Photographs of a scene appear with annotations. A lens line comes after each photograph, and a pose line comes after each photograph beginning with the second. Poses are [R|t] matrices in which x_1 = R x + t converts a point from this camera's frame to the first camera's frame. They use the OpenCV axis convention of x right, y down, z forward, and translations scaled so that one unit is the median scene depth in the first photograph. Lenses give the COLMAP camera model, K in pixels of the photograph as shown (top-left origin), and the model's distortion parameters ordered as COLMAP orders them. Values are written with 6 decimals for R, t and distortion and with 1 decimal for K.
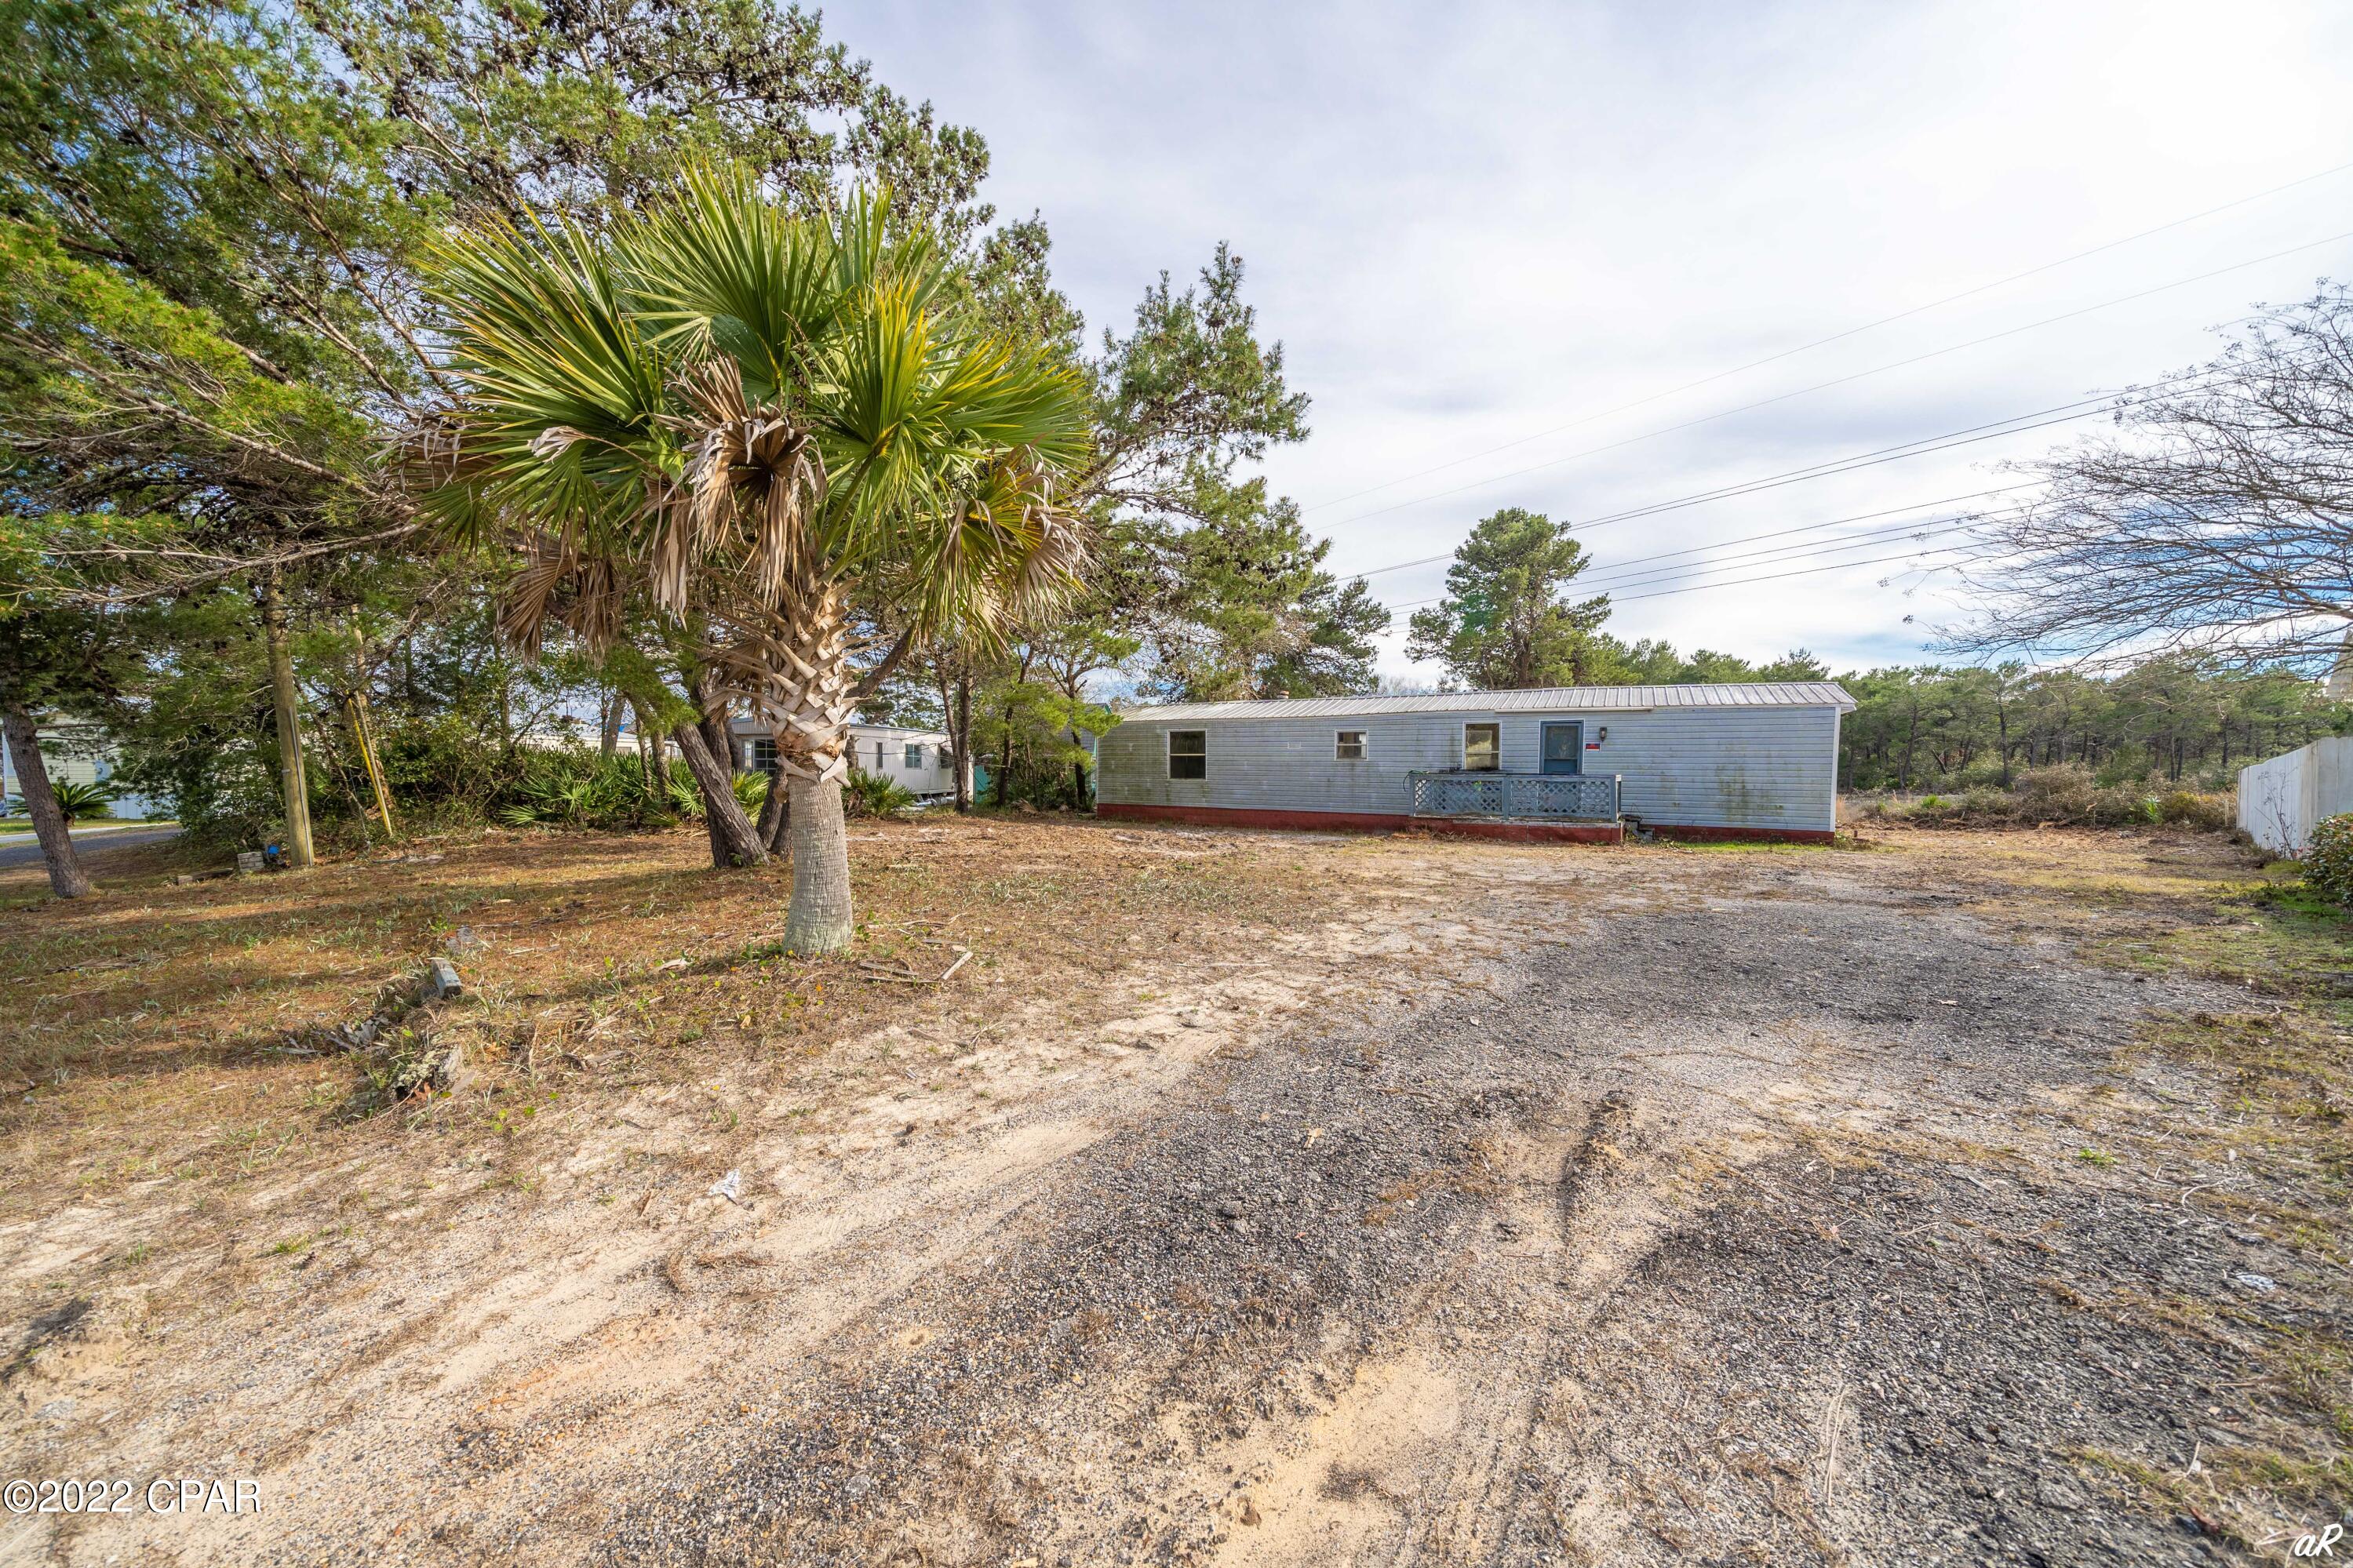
lens RADIAL K [[805.5, 0, 1155.3], [0, 805.5, 778.5], [0, 0, 1]] dist [-0.000462, -0.000029]
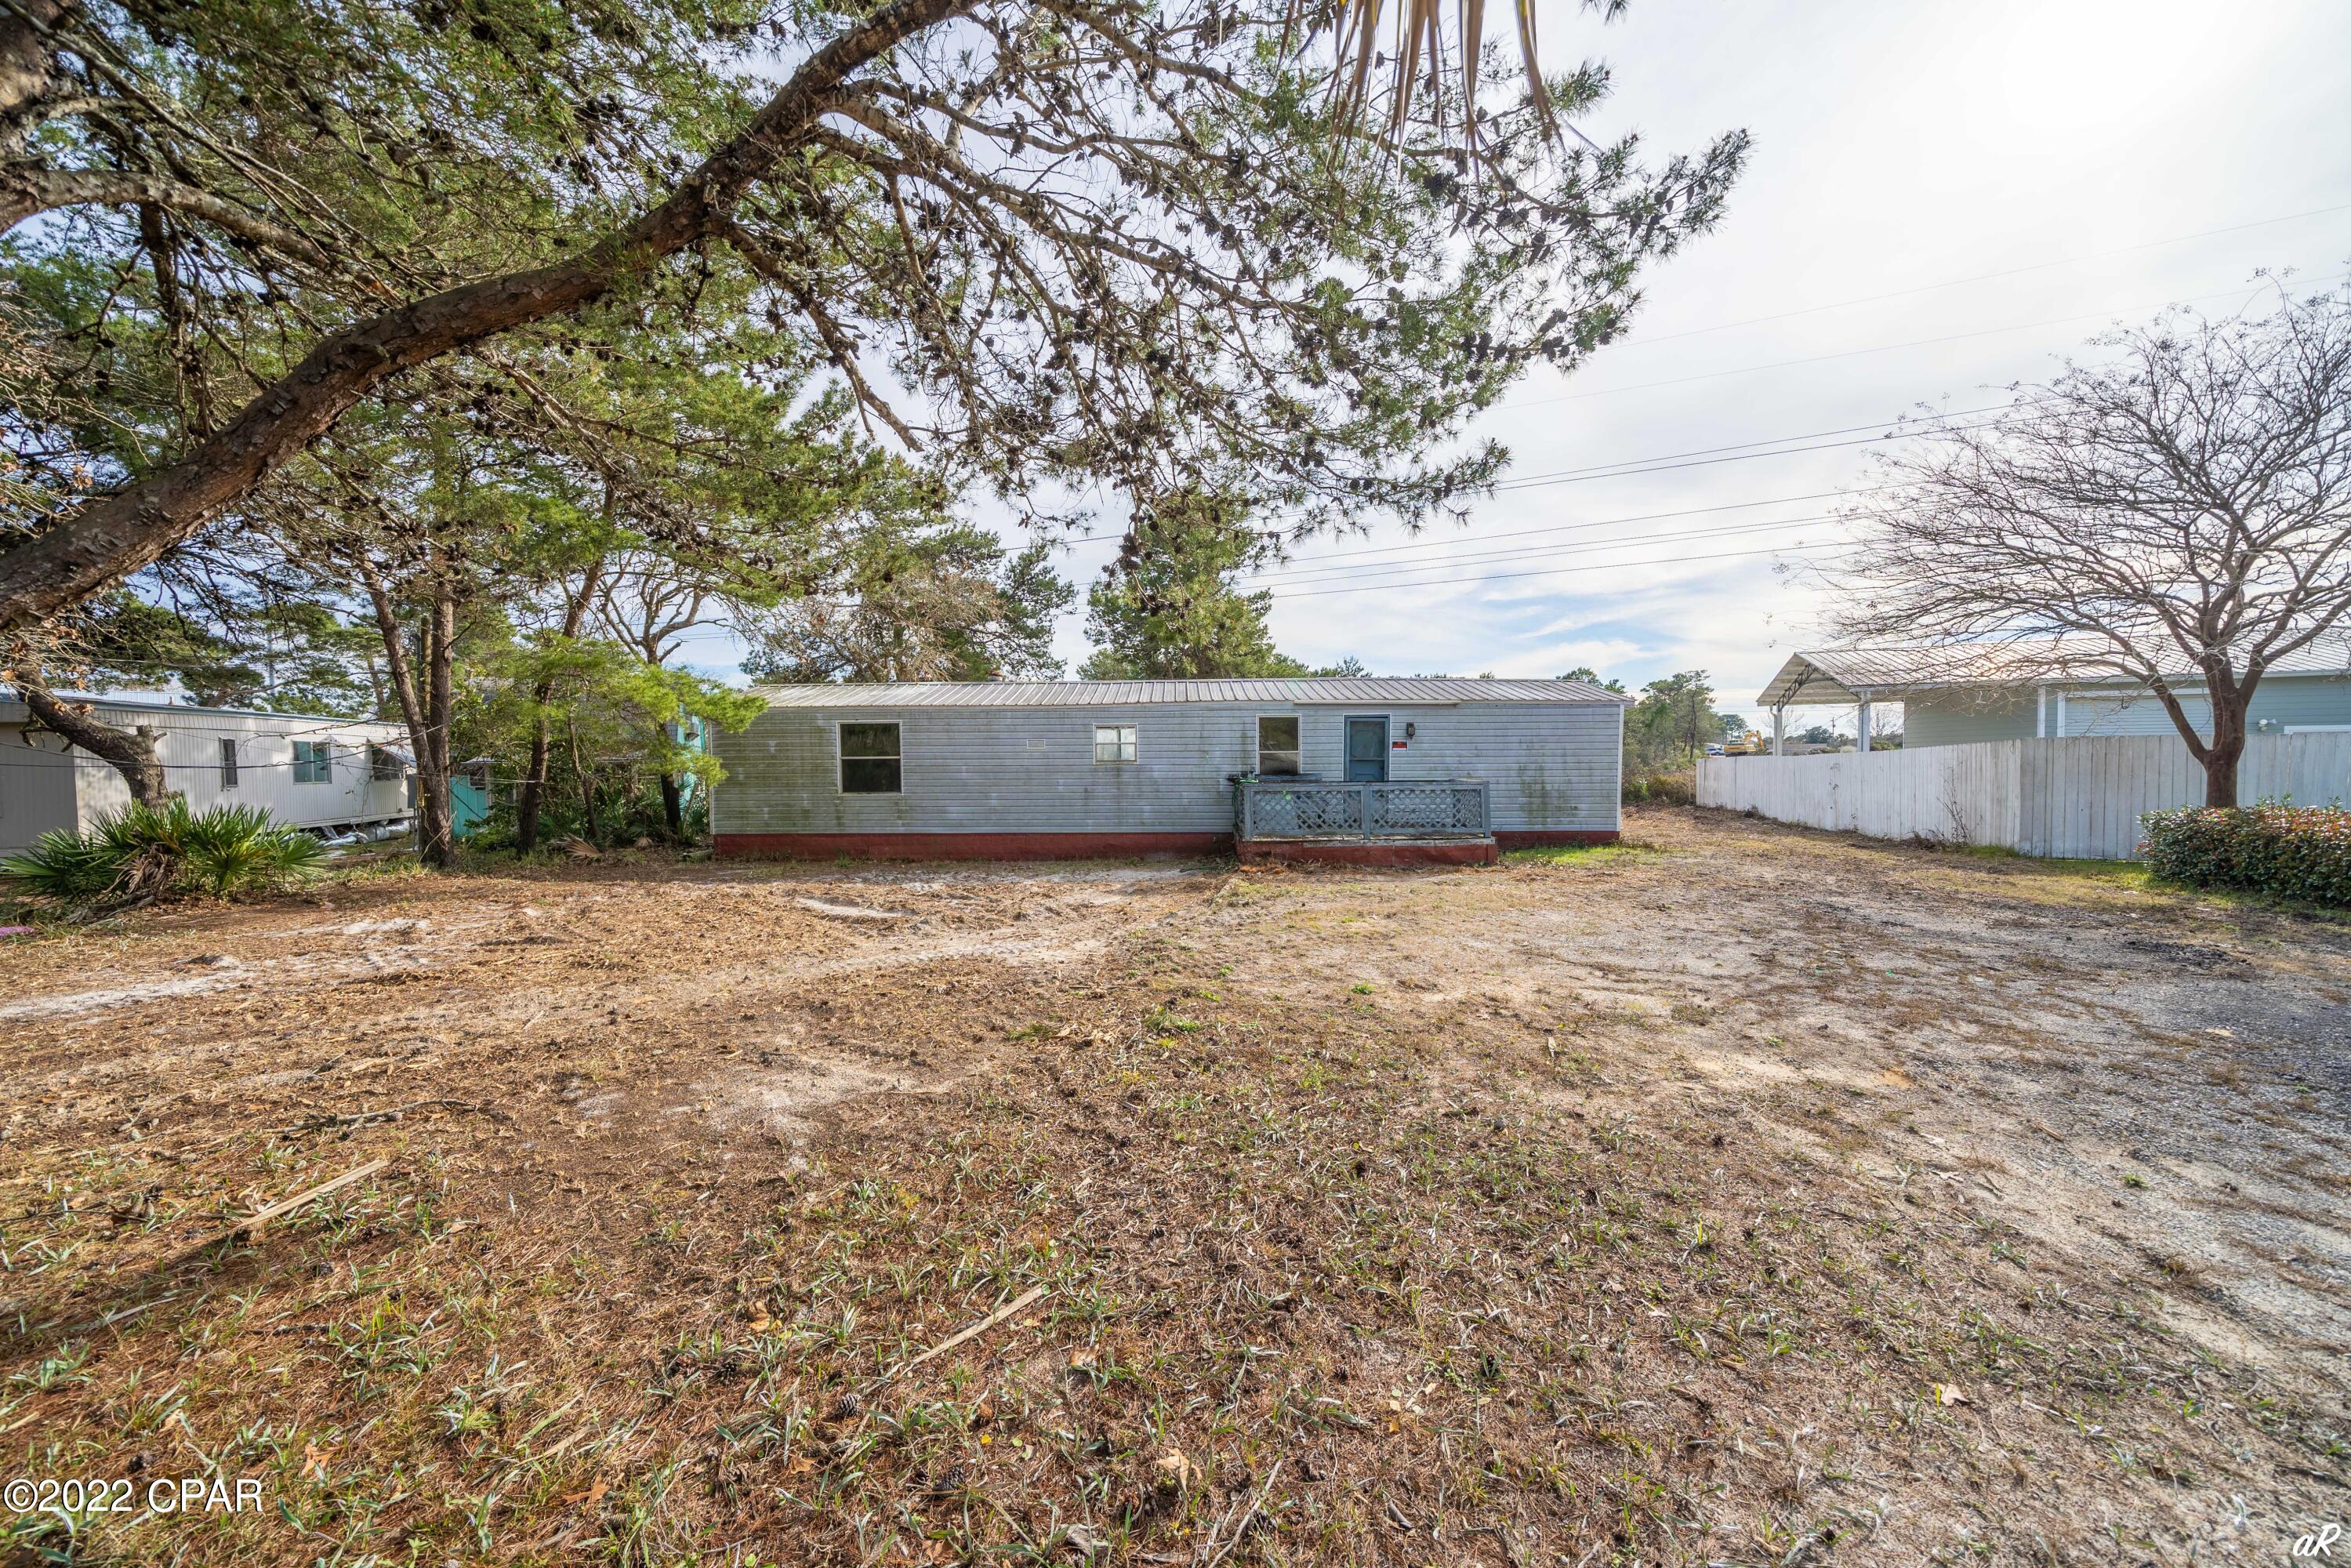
lens RADIAL K [[805.0, 0, 1154.3], [0, 805.0, 778.5], [0, 0, 1]] dist [-0.000462, -0.000029]
pose [[0.867454, -0.026740, 0.496798, -0.077929], [0.021583, 0.999637, 0.016120, -0.015398], [-0.497049, -0.003261, 0.867716, 0.244698]]
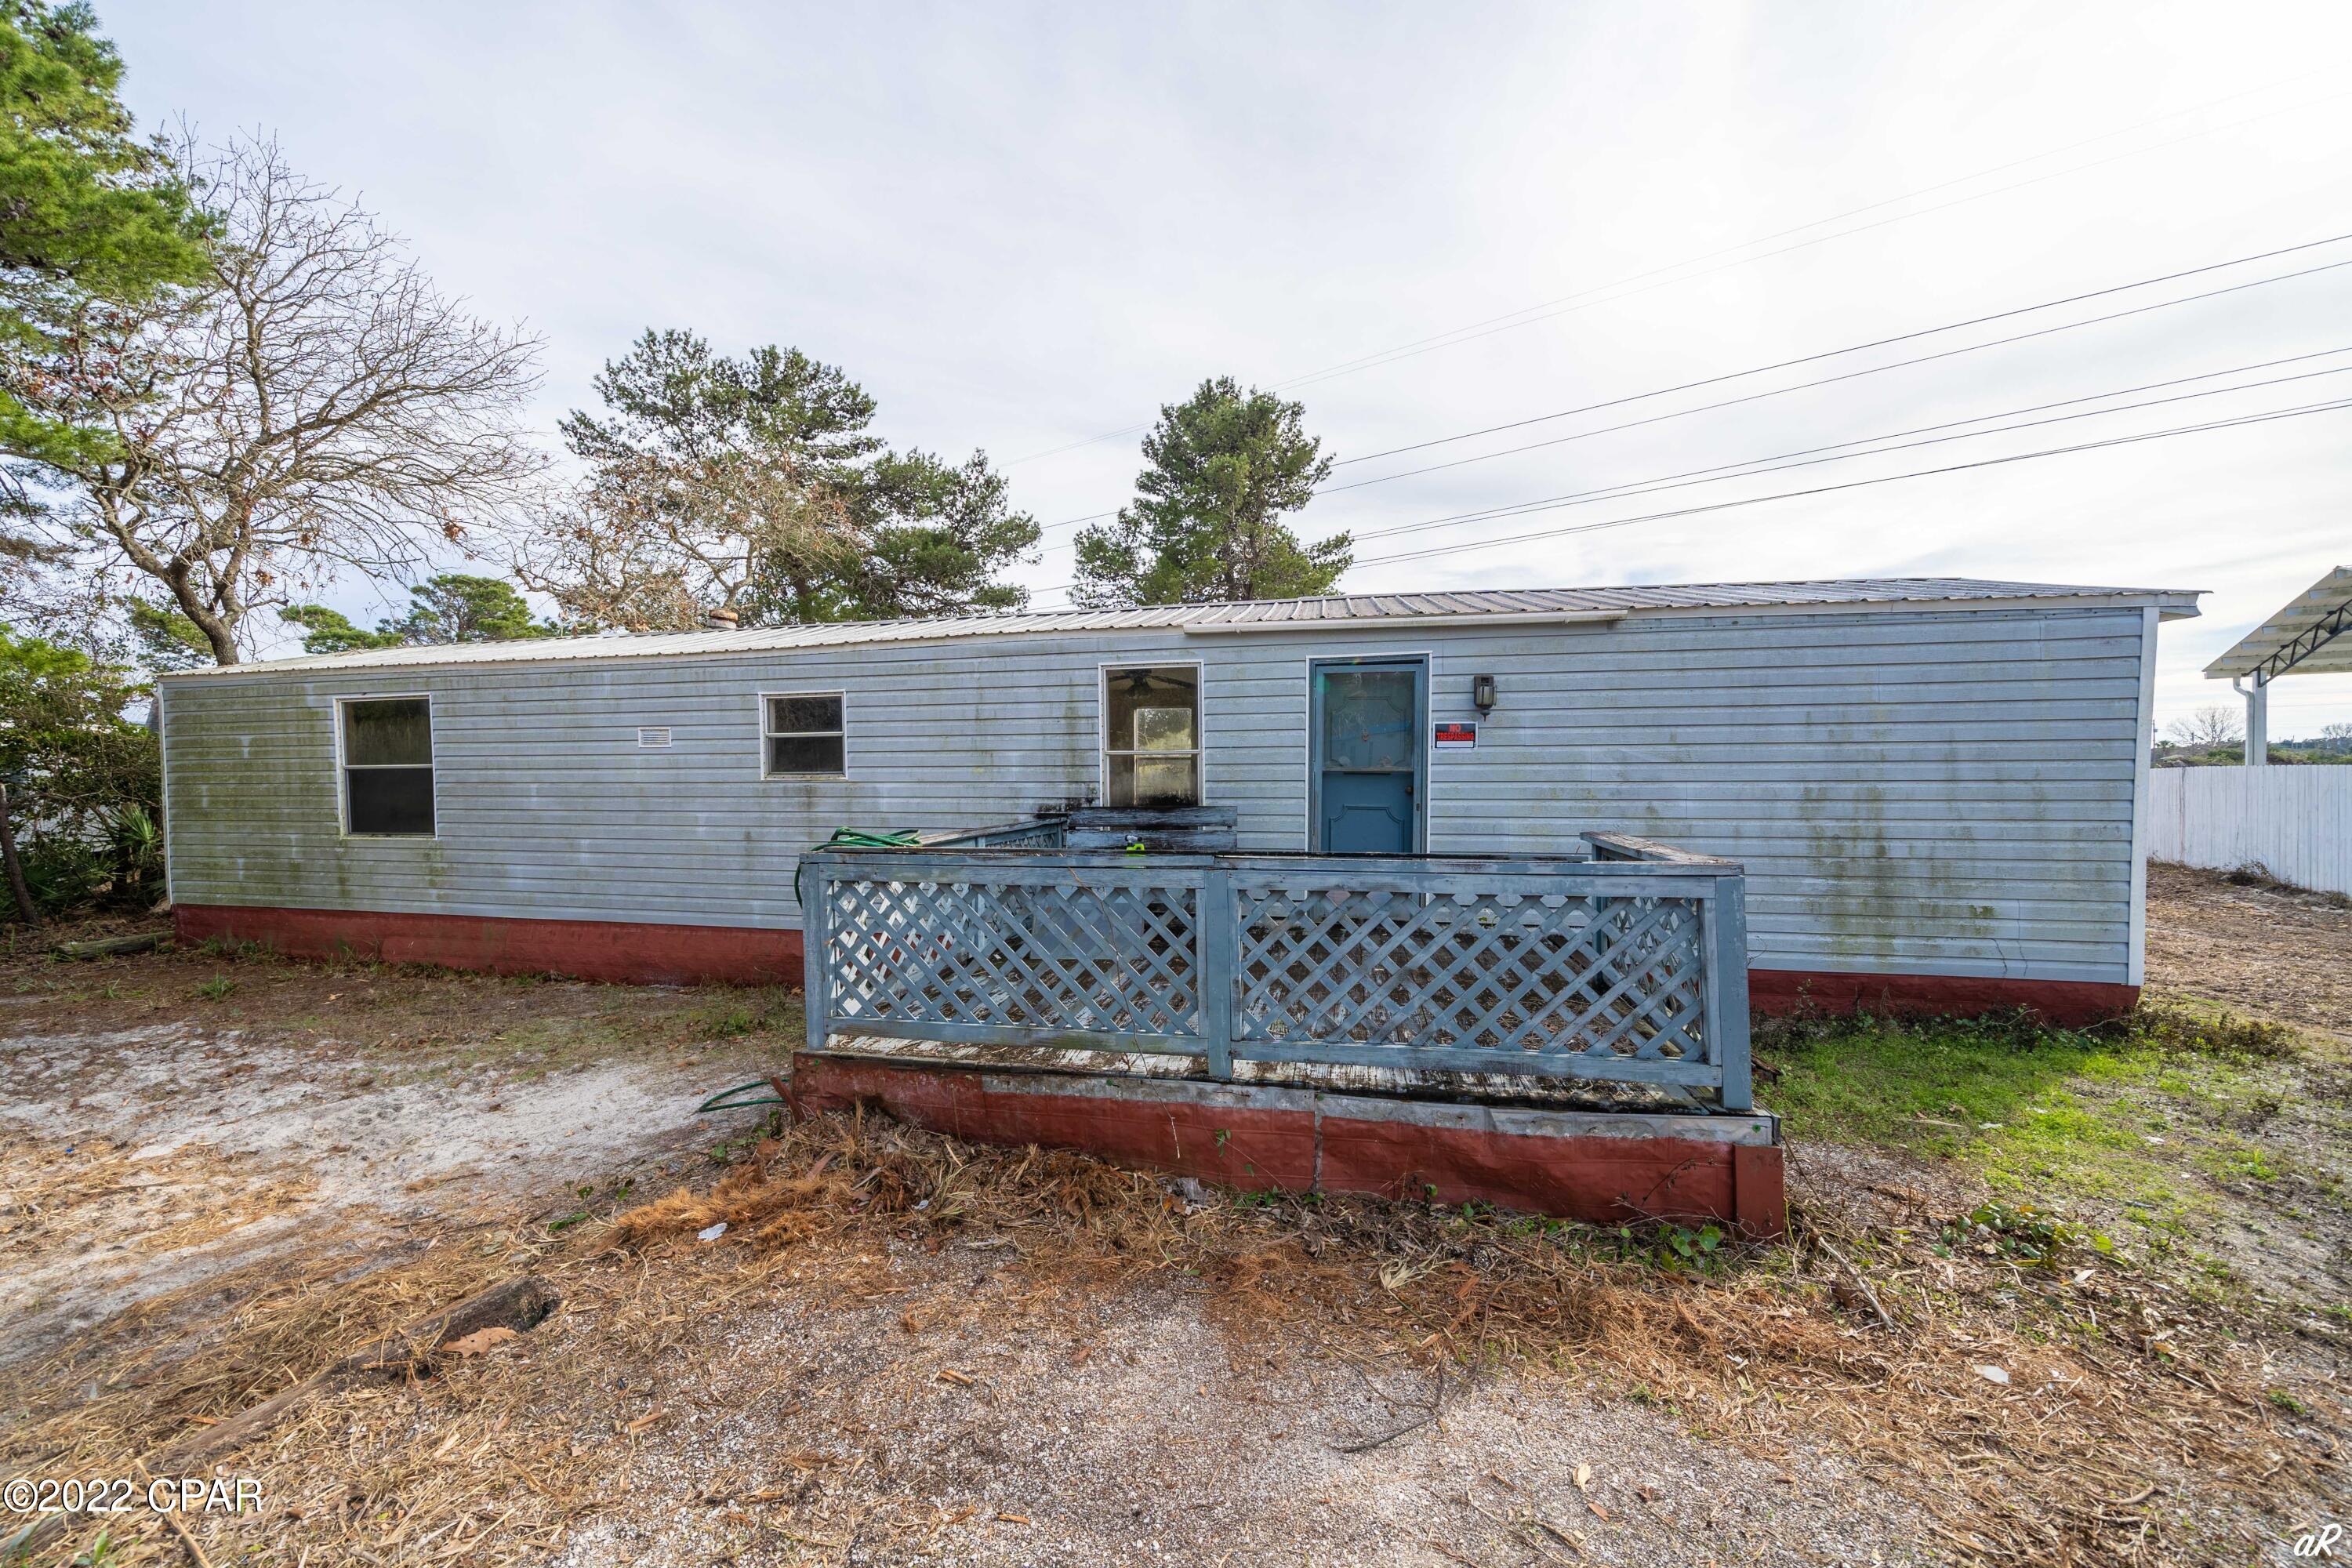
lens RADIAL K [[816.6, 0, 1170.0], [0, 816.6, 728.6], [0, 0, 1]] dist [0.000616, 0.000048]
pose [[0.940759, 0.006318, 0.339017, 0.205538], [0.016823, 0.997725, -0.065277, -0.014285], [-0.338659, 0.067113, 0.938513, 0.468765]]
